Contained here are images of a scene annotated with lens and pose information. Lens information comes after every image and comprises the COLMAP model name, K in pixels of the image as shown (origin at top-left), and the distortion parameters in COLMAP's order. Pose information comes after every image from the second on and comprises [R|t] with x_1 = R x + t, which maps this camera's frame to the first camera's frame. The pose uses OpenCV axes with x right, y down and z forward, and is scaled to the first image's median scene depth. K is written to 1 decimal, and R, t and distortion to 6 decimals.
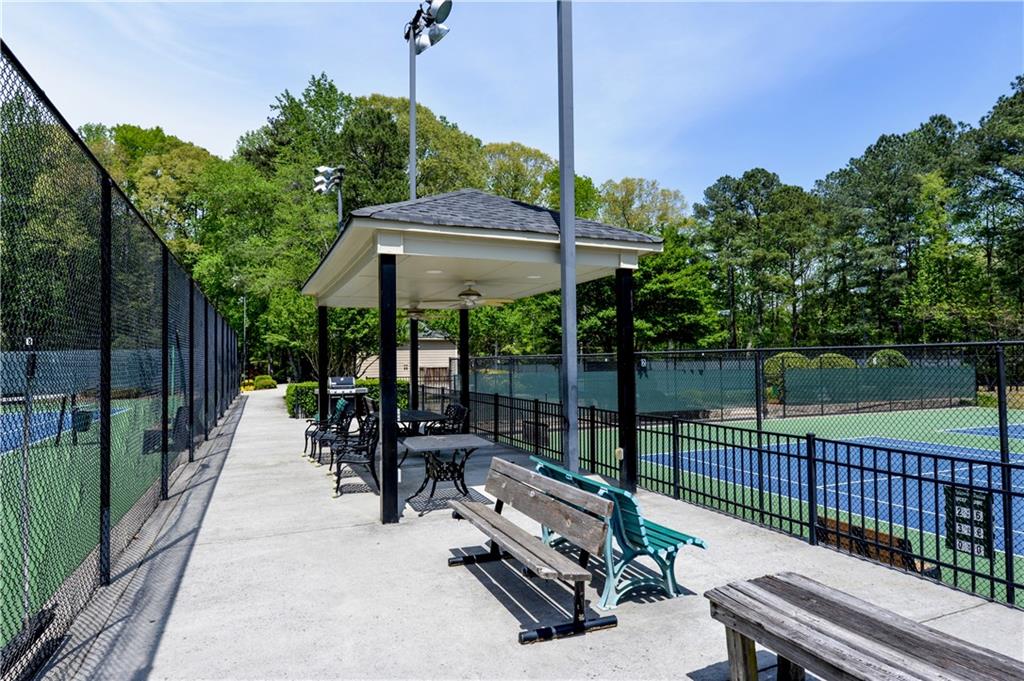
lens RADIAL K [[572.0, 0, 512.0], [0, 572.0, 340.5], [0, 0, 1]] dist [0.000822, 0.000105]
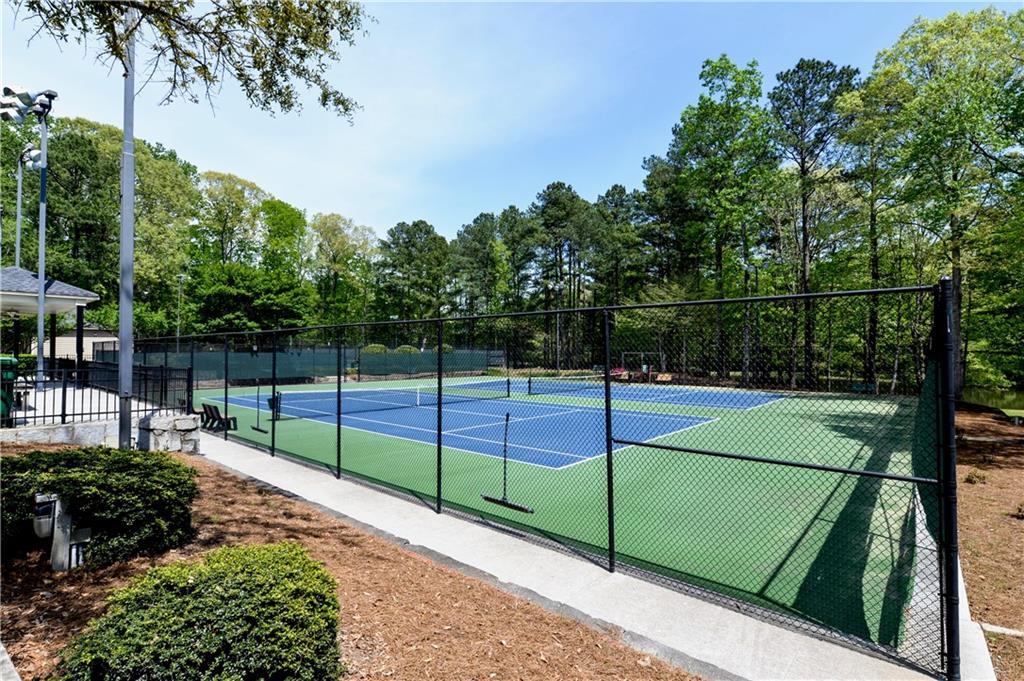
lens RADIAL K [[489.8, 0, 512.0], [0, 489.8, 340.5], [0, 0, 1]] dist [-0.002788, -0.000516]
pose [[0.905546, 0.024820, 0.423522, 0.121501], [-0.026277, 0.999652, -0.002399, 0.000729], [-0.423434, -0.008957, 0.905883, -0.227831]]
